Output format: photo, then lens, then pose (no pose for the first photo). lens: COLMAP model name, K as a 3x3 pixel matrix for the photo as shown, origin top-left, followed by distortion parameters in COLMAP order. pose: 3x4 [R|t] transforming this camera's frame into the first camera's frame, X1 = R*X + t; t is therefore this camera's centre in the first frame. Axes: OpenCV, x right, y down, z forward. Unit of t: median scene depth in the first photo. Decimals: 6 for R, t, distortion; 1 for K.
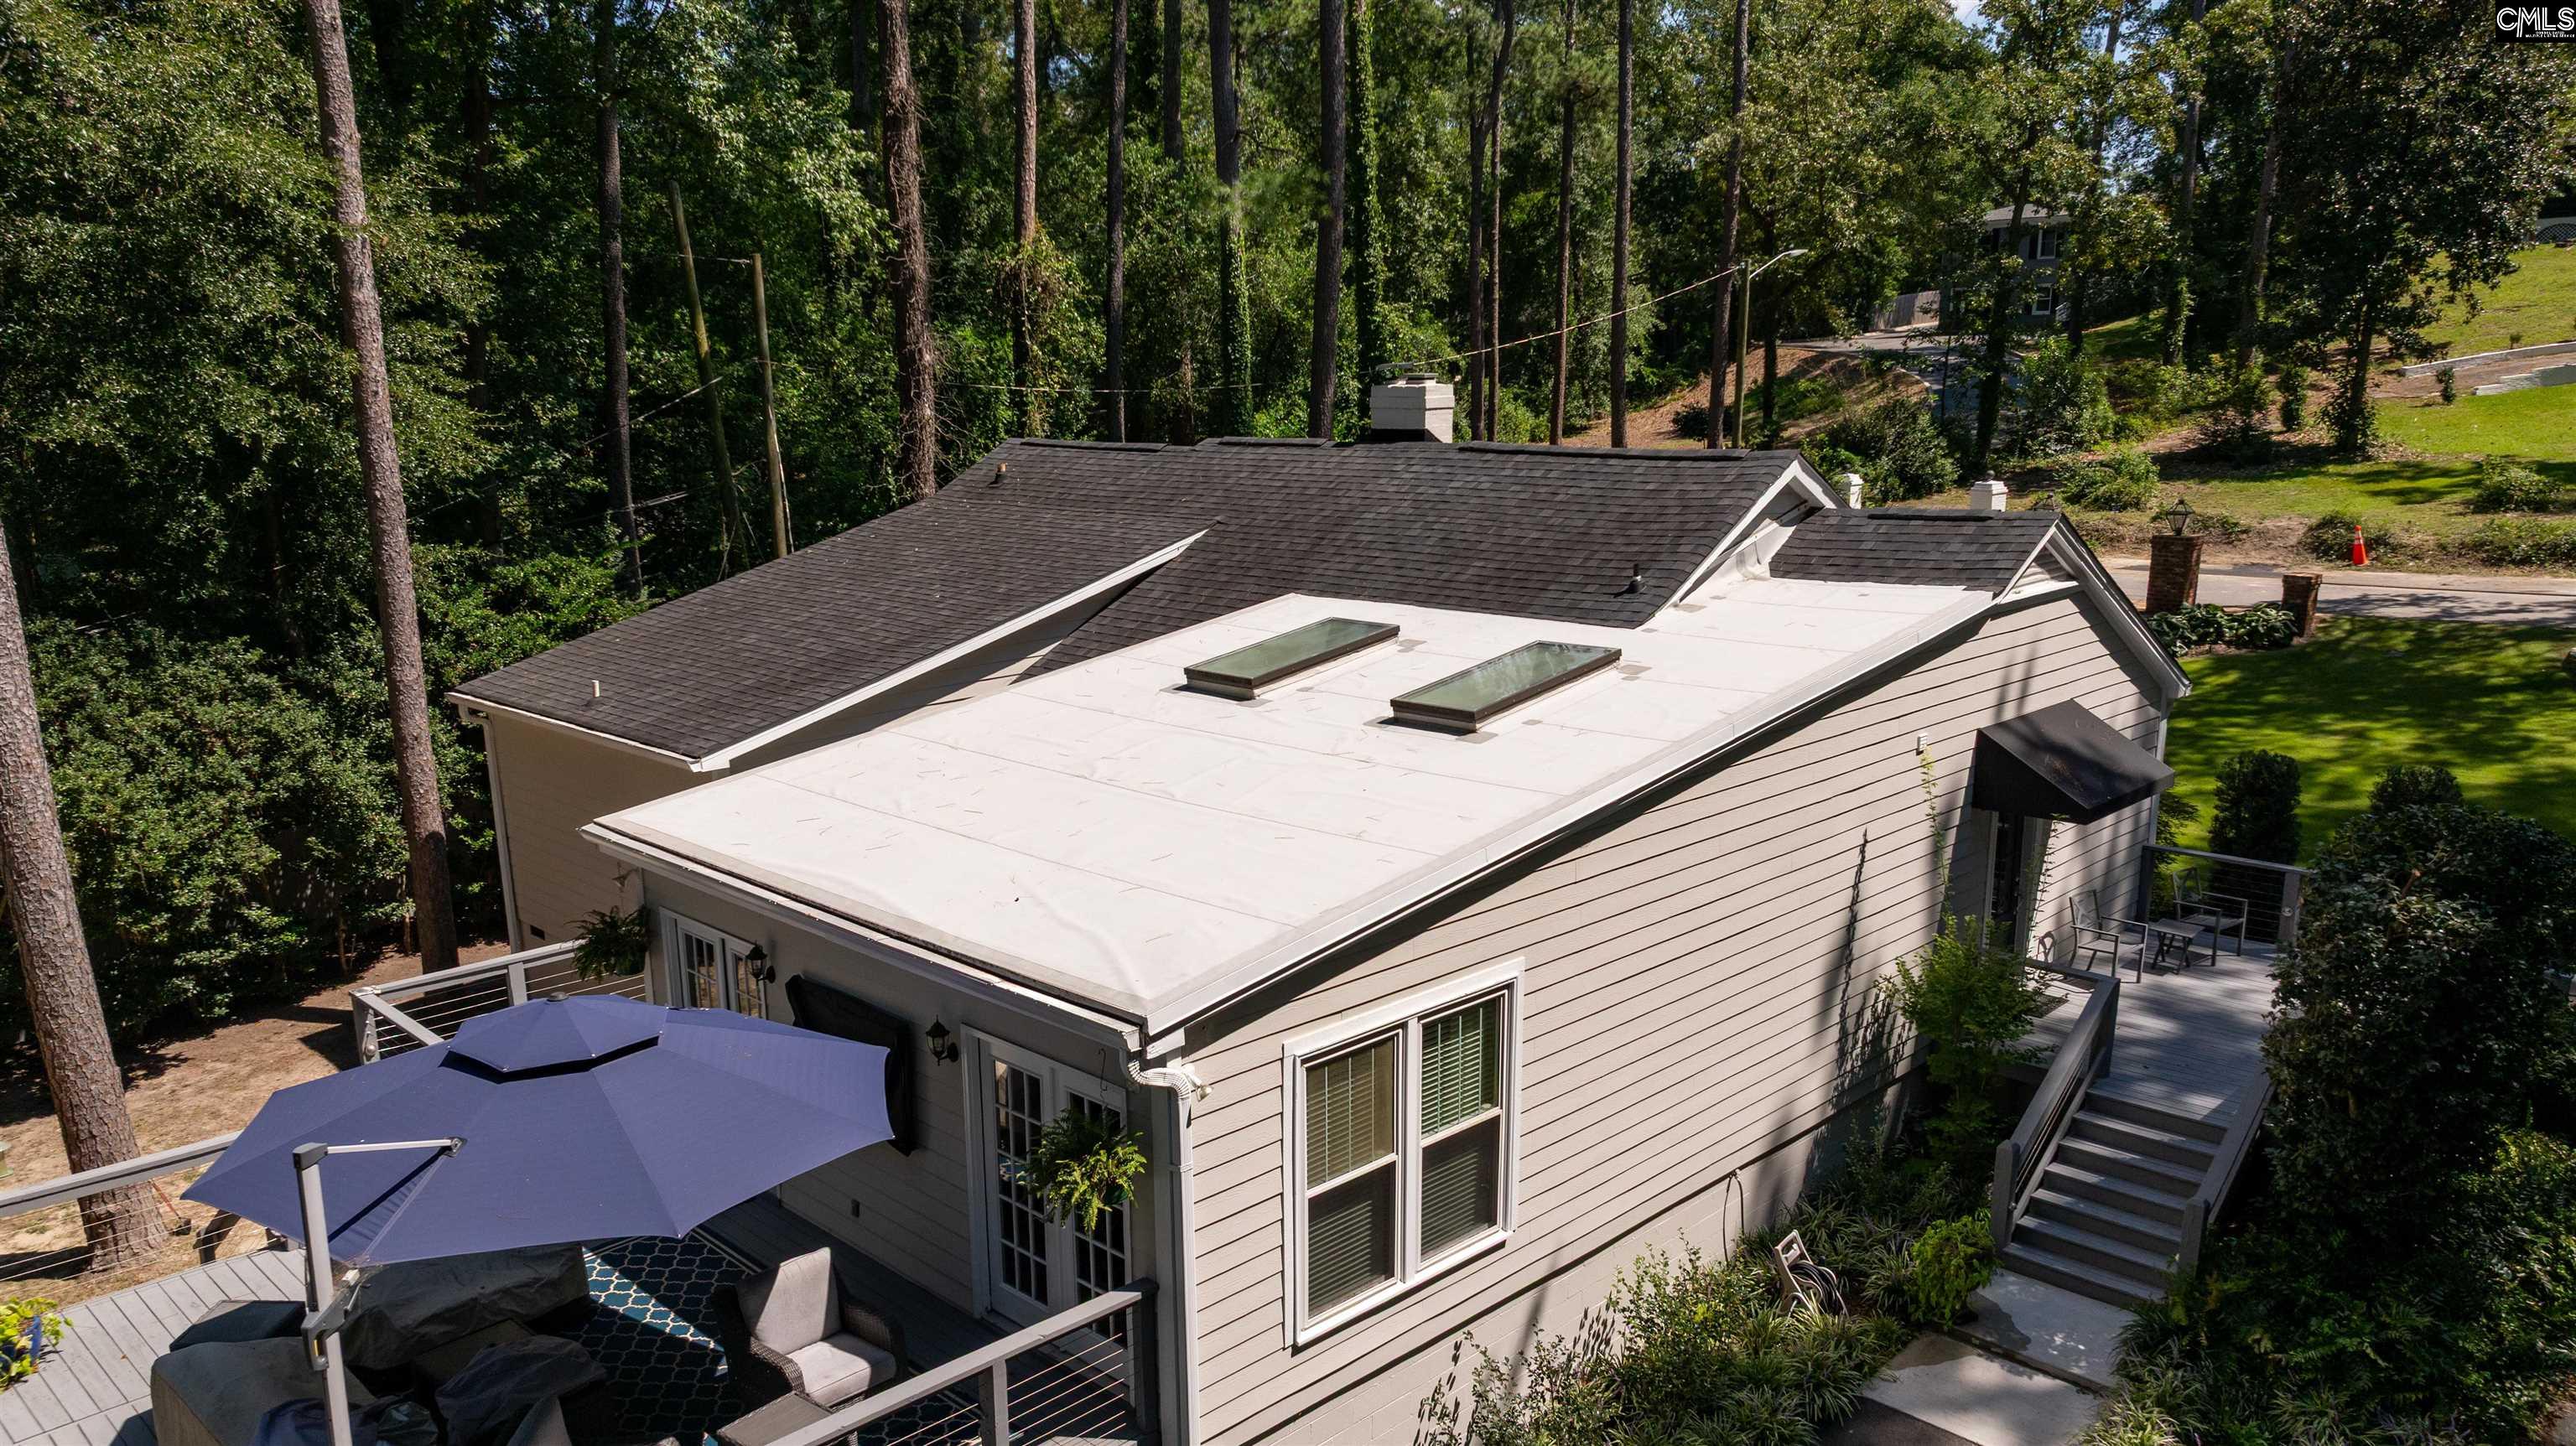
lens RADIAL K [[1845.1, 0, 1206.3], [0, 1845.1, 831.8], [0, 0, 1]] dist [-0.023788, 0.030930]
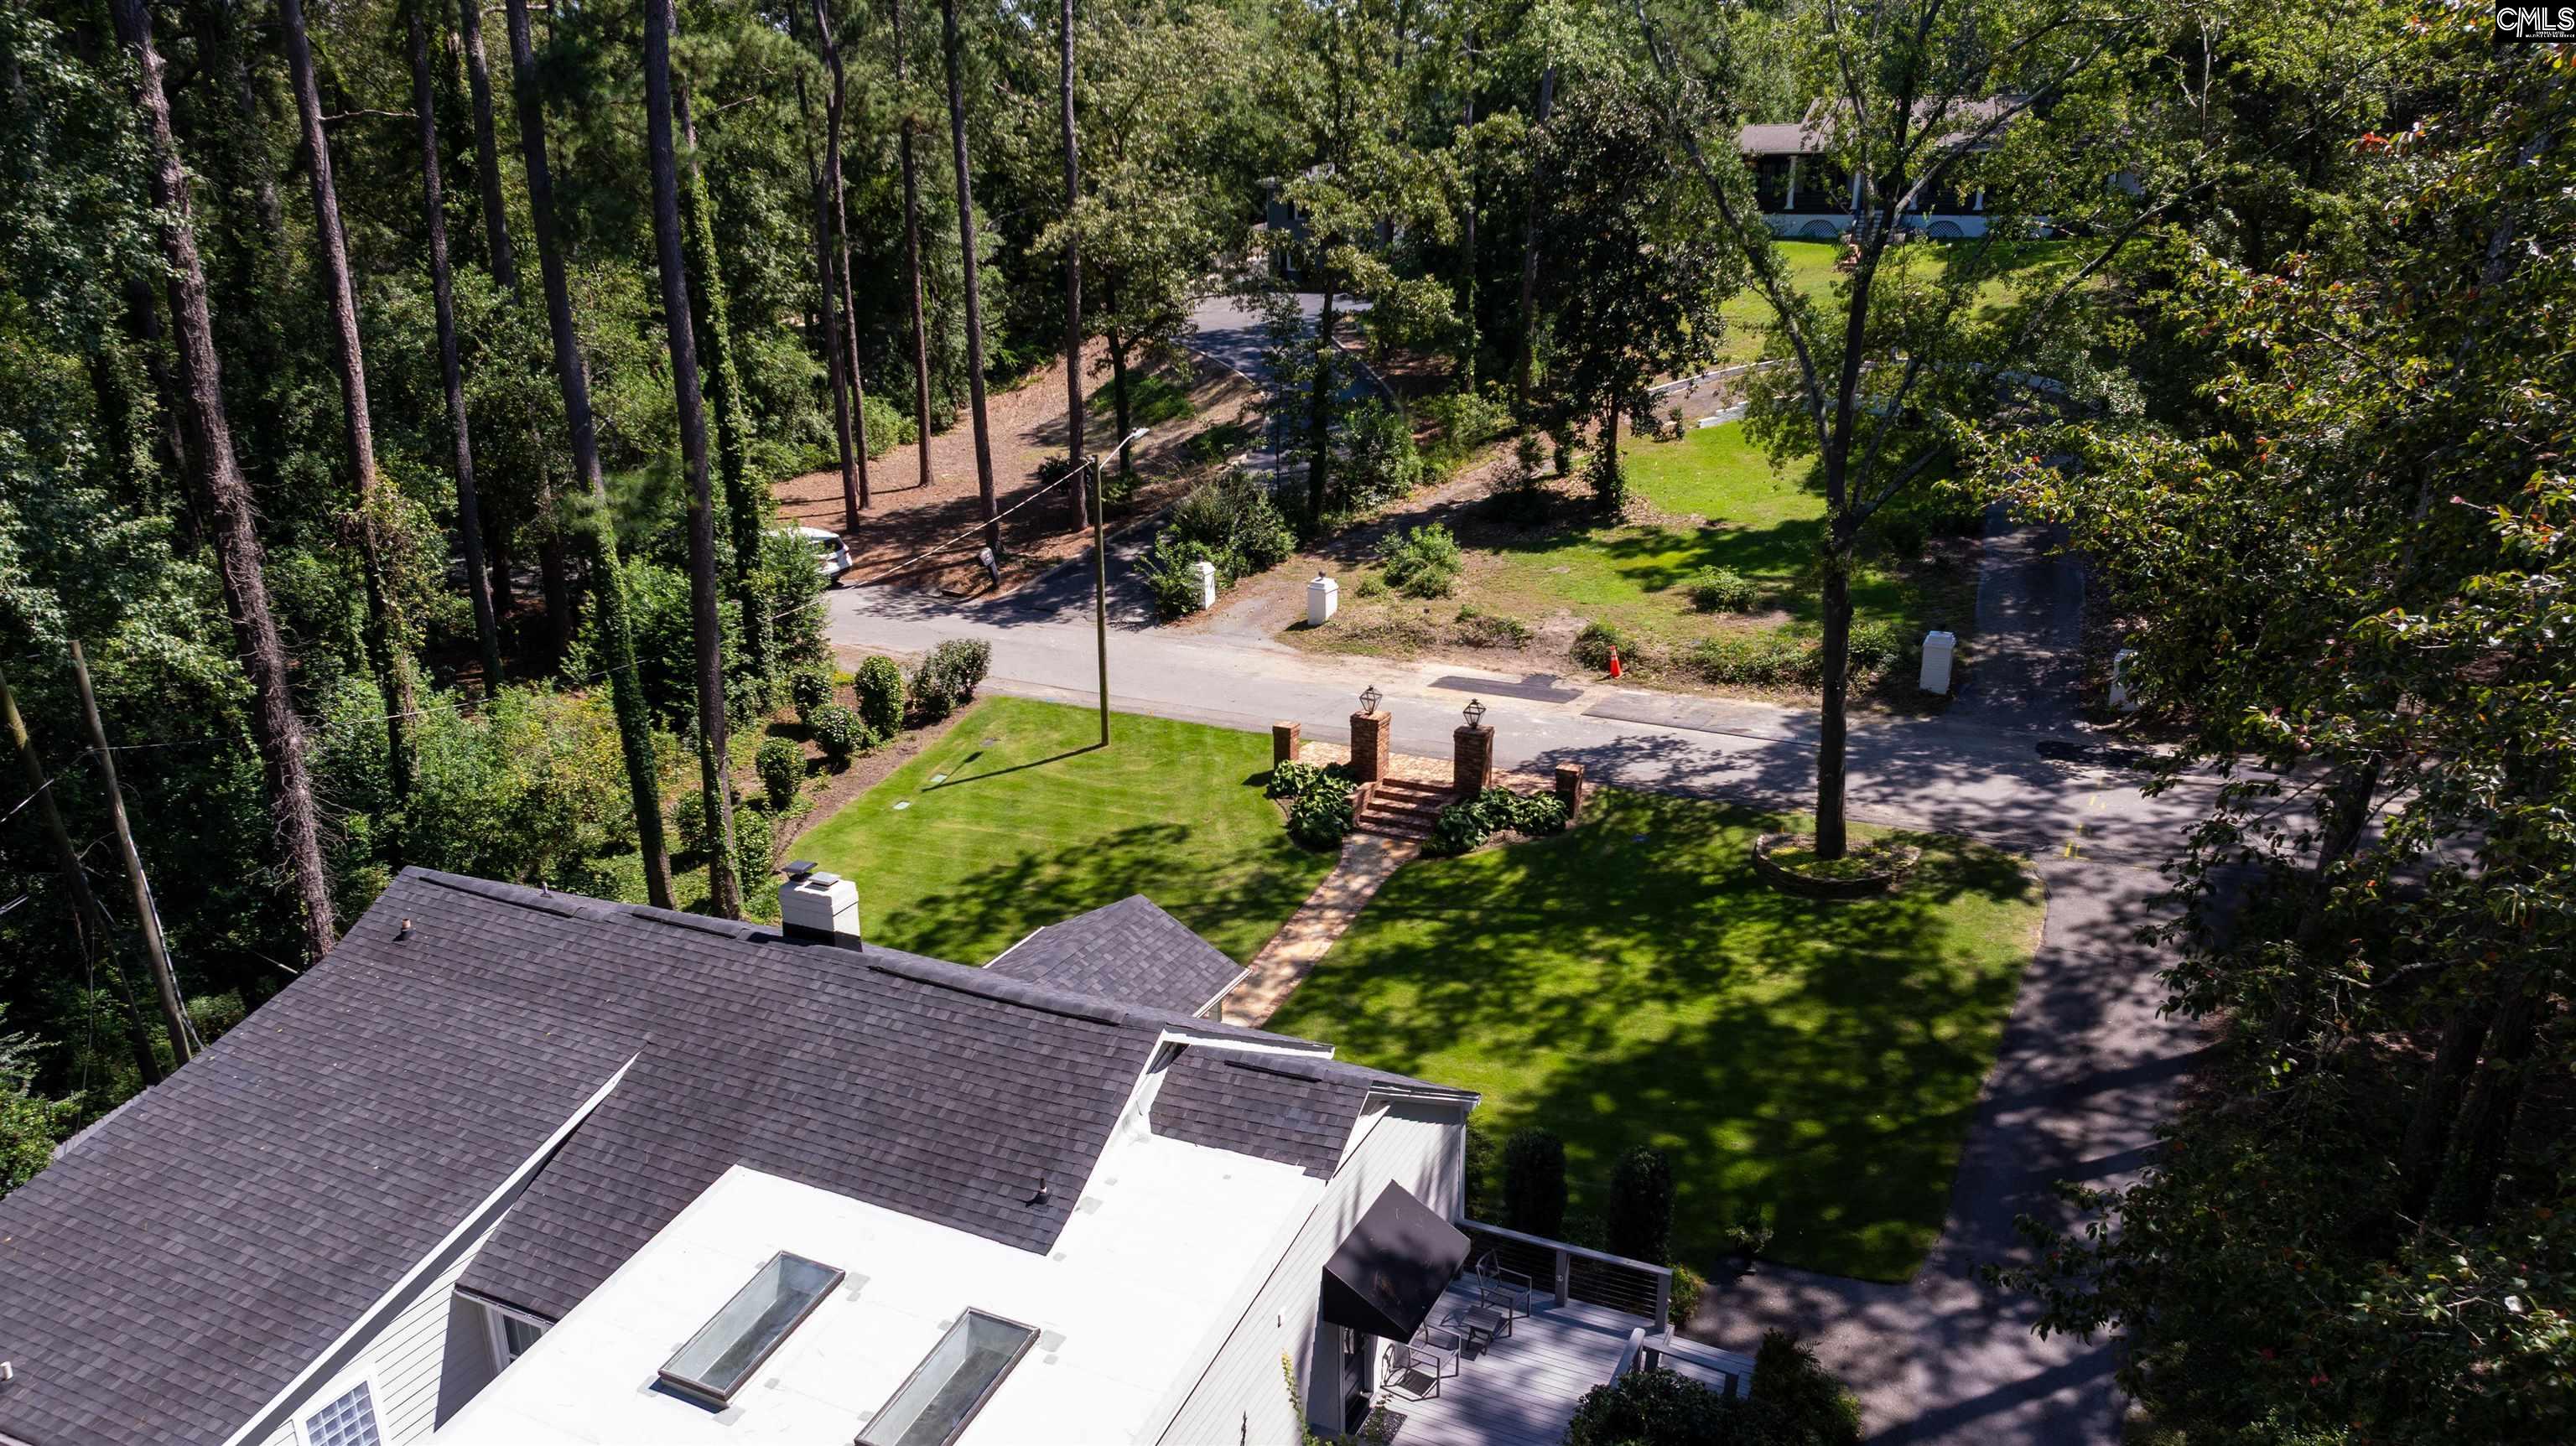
lens RADIAL K [[1845.1, 0, 1206.3], [0, 1845.1, 831.8], [0, 0, 1]] dist [-0.023788, 0.030930]
pose [[0.944452, -0.117749, 0.306831, -0.000703], [0.083027, 0.988815, 0.123903, -0.266246], [-0.317989, -0.091546, 0.943664, -0.063339]]
